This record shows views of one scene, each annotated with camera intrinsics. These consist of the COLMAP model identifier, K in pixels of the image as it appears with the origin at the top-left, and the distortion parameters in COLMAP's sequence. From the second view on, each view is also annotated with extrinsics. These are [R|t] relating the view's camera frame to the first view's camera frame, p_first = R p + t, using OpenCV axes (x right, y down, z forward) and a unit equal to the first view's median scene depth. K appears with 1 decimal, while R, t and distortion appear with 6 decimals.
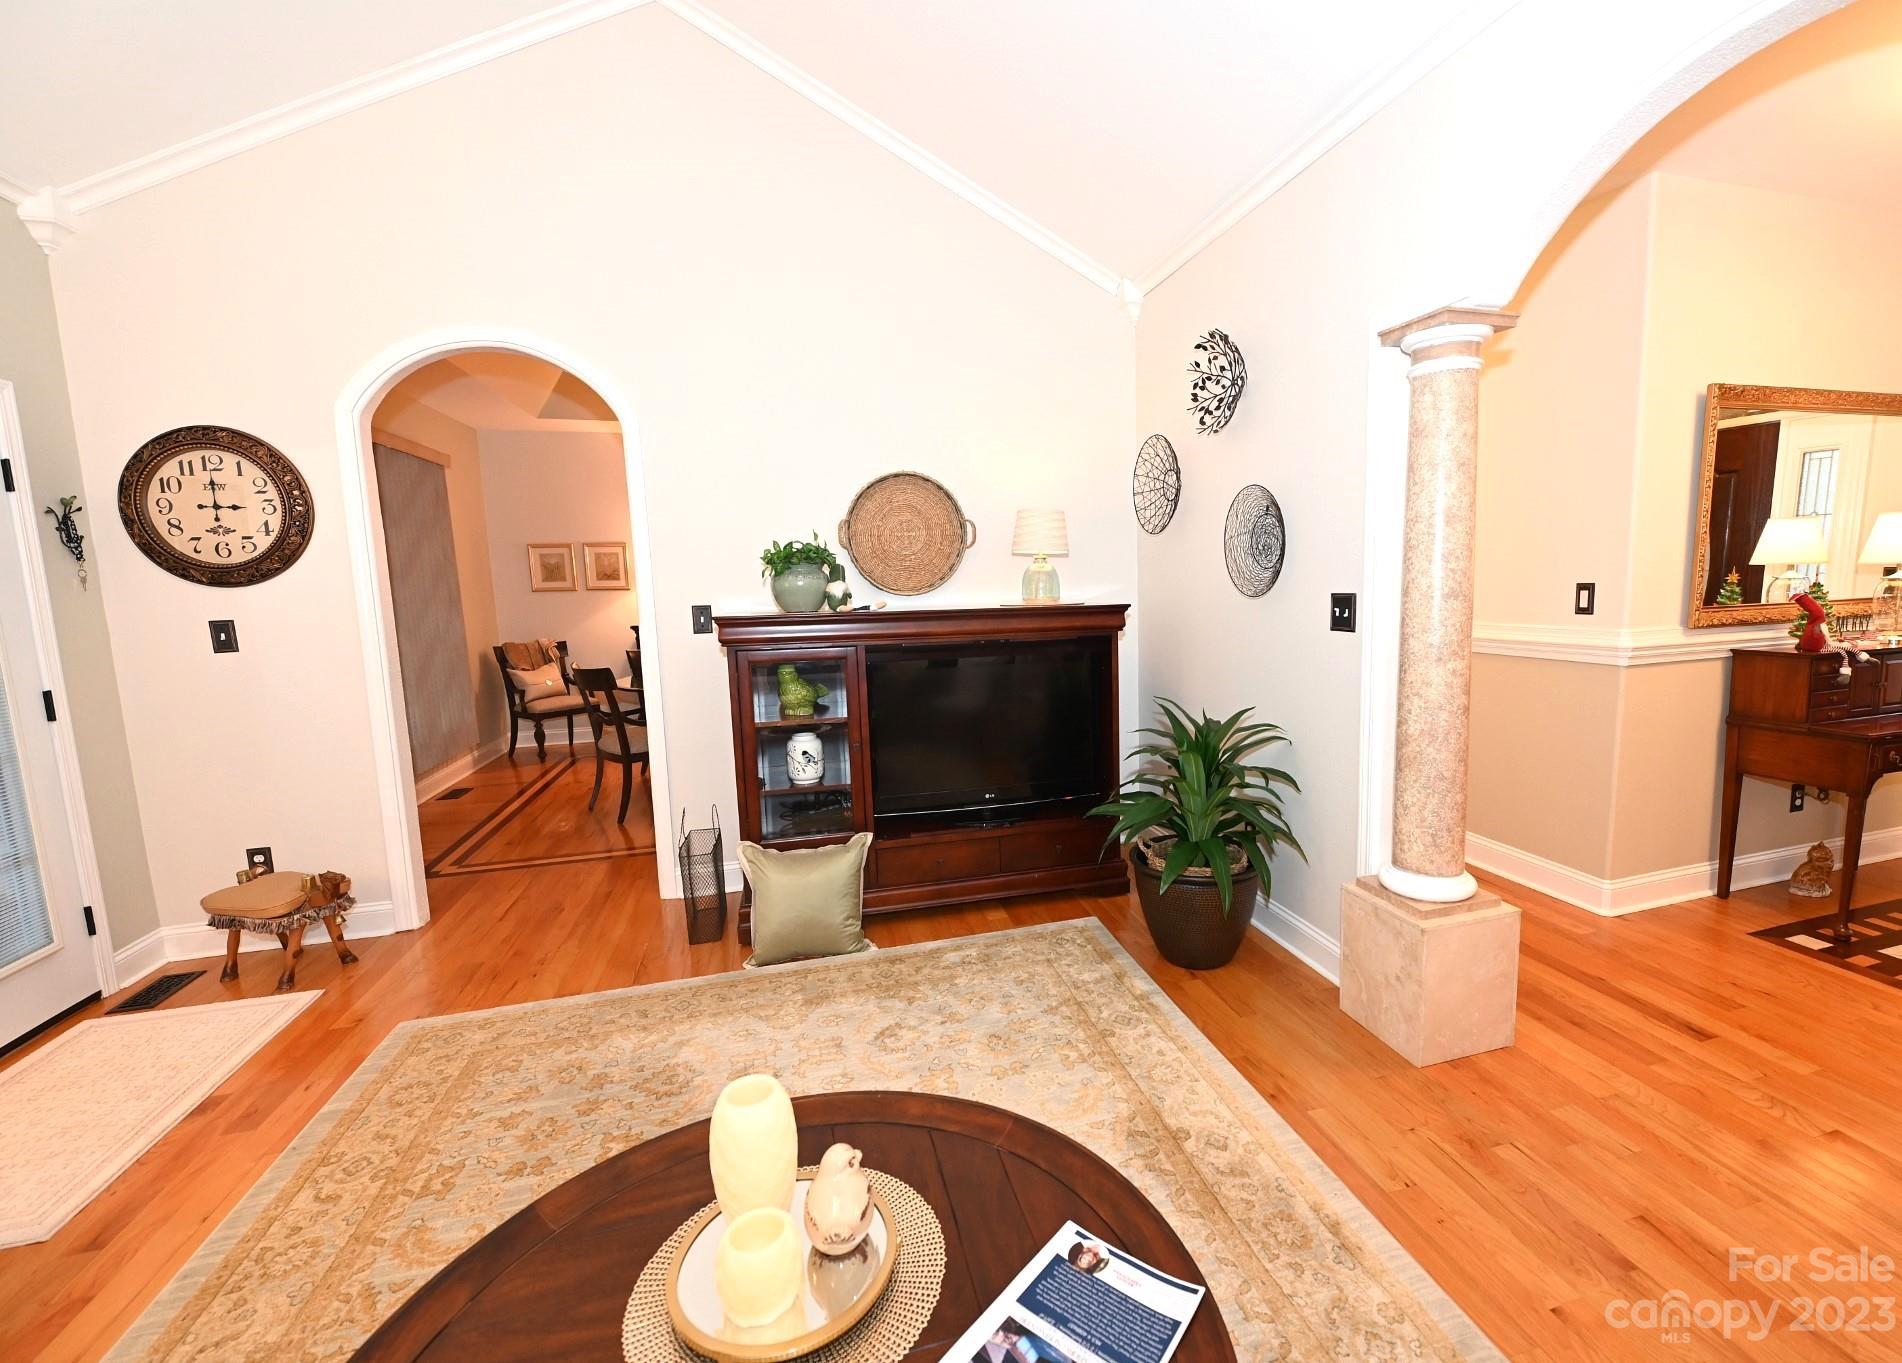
lens RADIAL K [[813.5, 0, 1047.3], [0, 813.5, 673.3], [0, 0, 1]] dist [-0.000827, -0.000202]
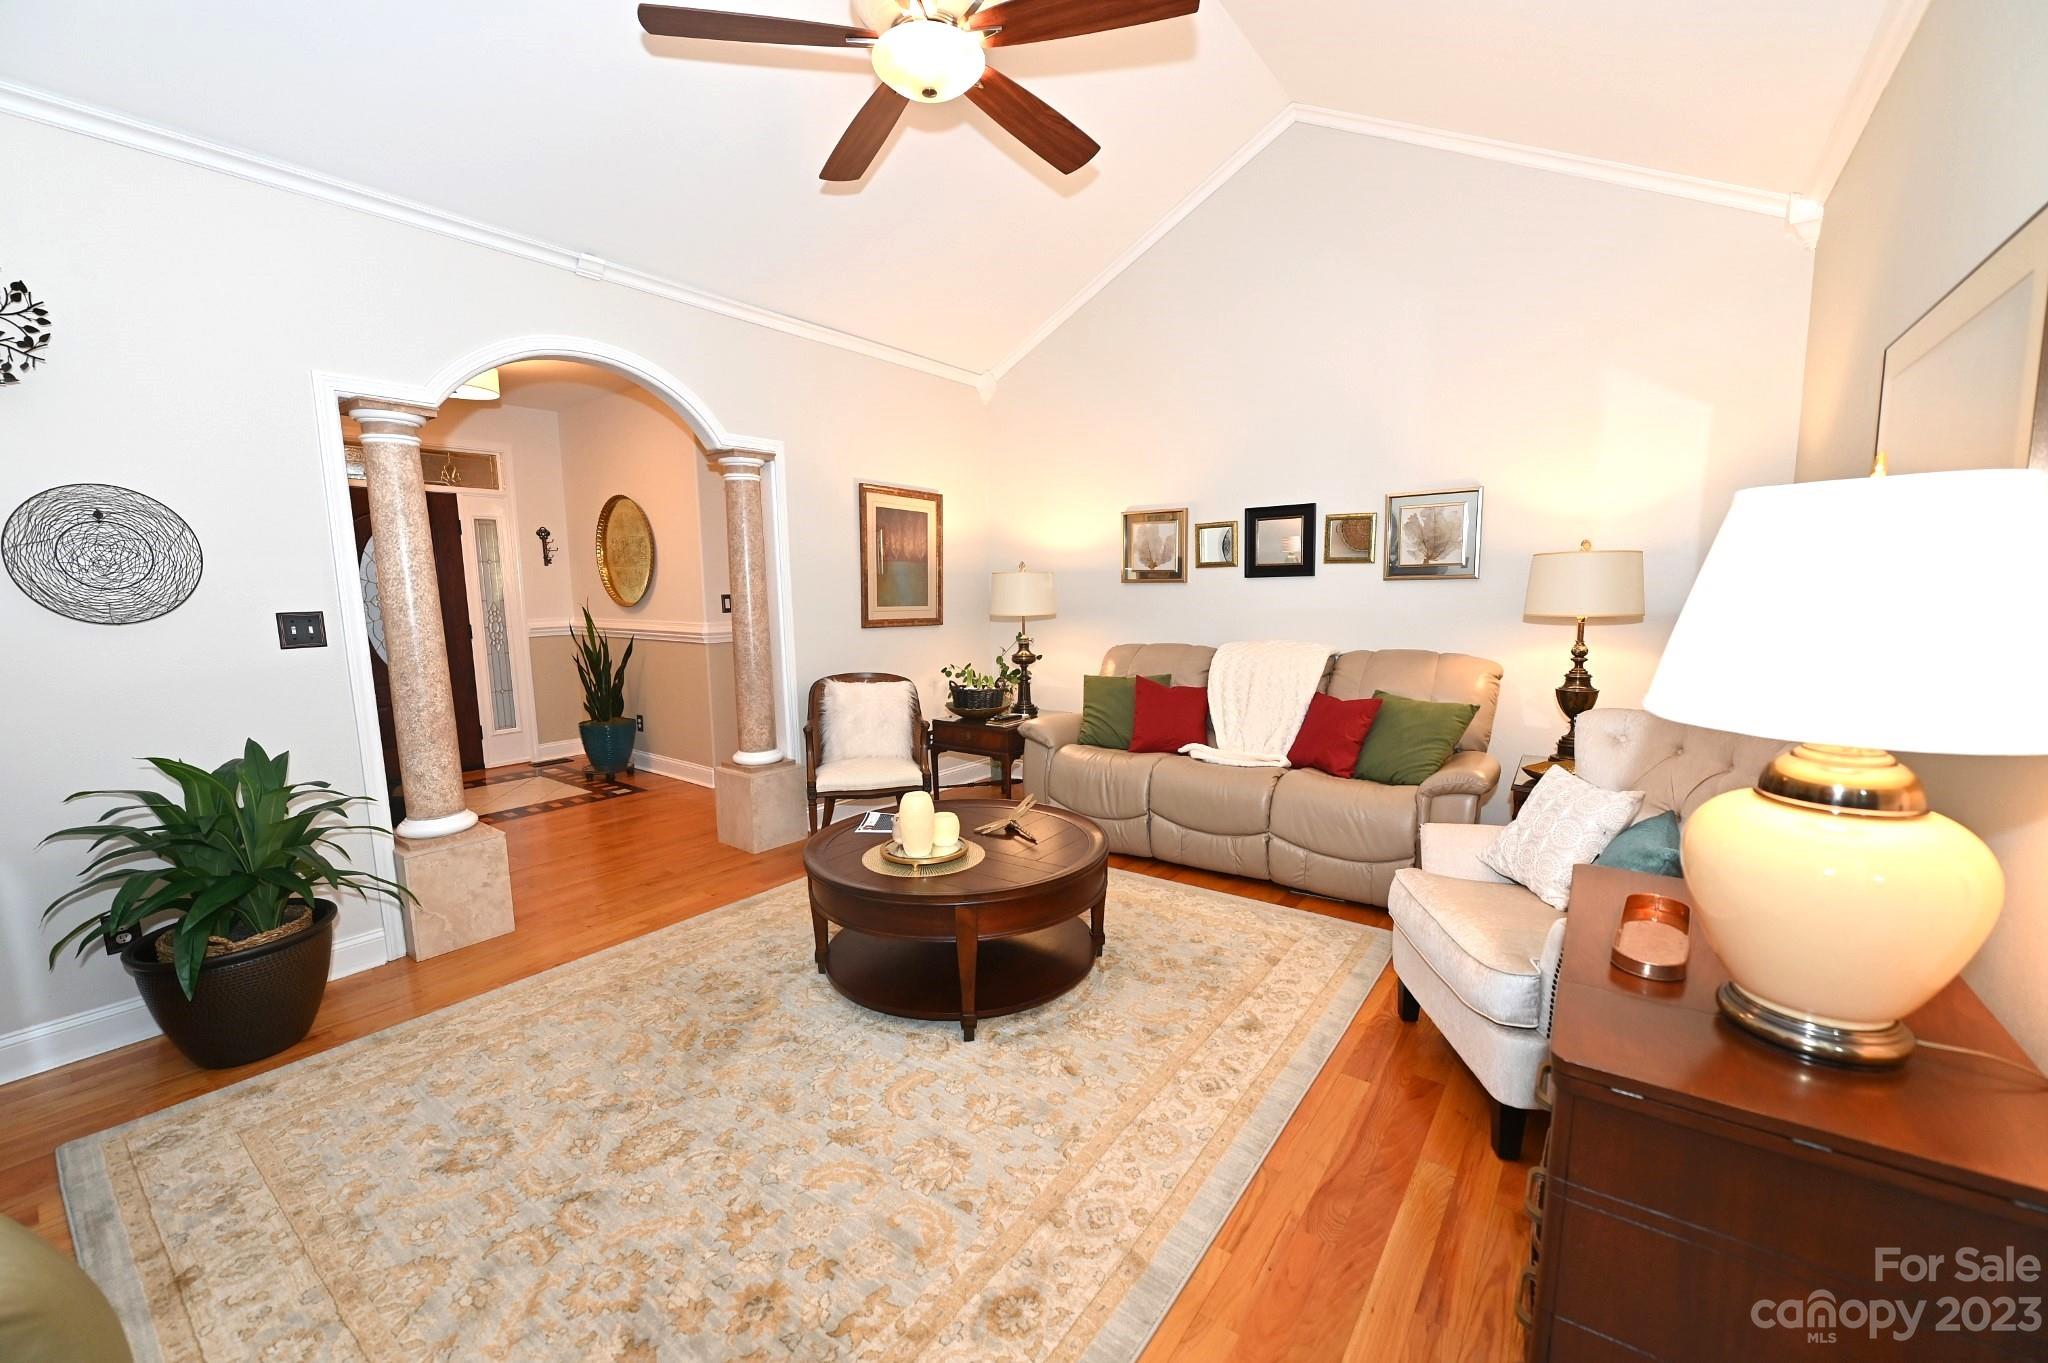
lens RADIAL K [[809.8, 0, 1021.9], [0, 809.8, 679.8], [0, 0, 1]] dist [-0.004501, -0.000565]
pose [[-0.585517, -0.075257, 0.807159, -0.942375], [0.118761, 0.976976, 0.177239, -0.078315], [-0.801914, 0.199635, -0.563099, 0.779730]]
